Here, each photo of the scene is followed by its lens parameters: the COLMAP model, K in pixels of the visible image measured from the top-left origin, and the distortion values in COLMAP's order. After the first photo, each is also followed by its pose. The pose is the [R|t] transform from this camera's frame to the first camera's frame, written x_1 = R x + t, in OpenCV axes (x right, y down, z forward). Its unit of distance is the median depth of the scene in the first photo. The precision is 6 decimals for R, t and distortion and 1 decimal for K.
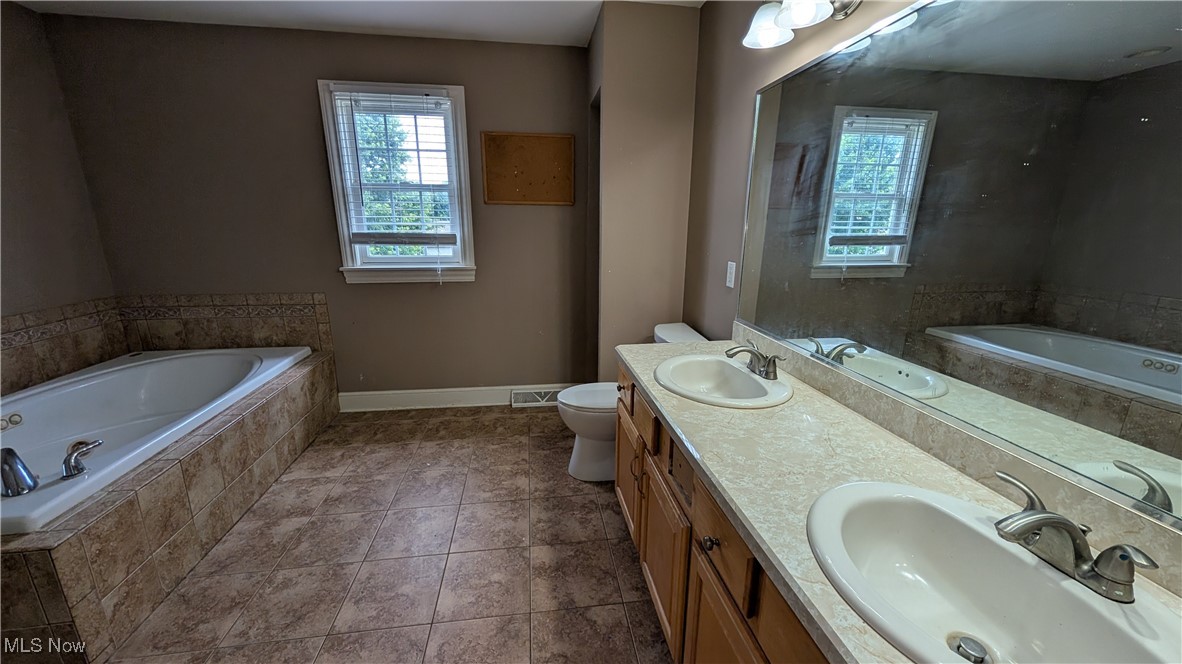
lens RADIAL K [[443.3, 0, 590.4], [0, 443.3, 335.0], [0, 0, 1]] dist [0.001365, 0.000124]
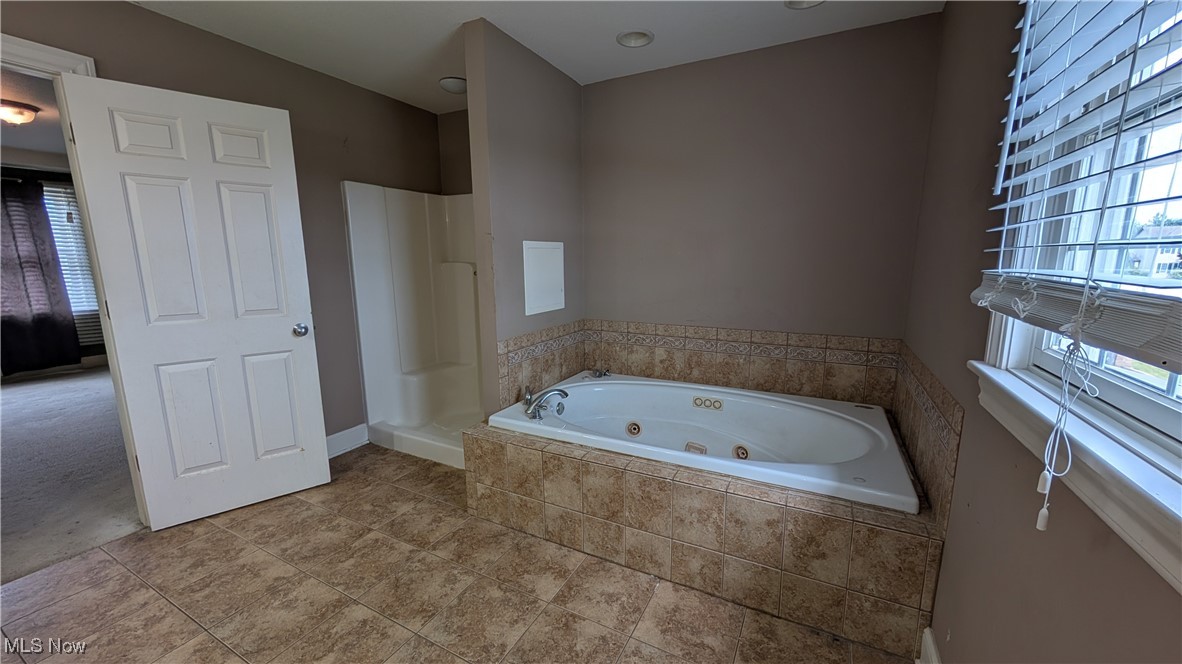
lens RADIAL K [[443.3, 0, 590.4], [0, 443.3, 335.0], [0, 0, 1]] dist [0.001365, 0.000124]
pose [[-0.583719, 0.134089, -0.800807, -0.080657], [-0.202298, 0.931150, 0.303372, -0.299623], [0.786351, 0.339086, -0.516404, 1.254692]]
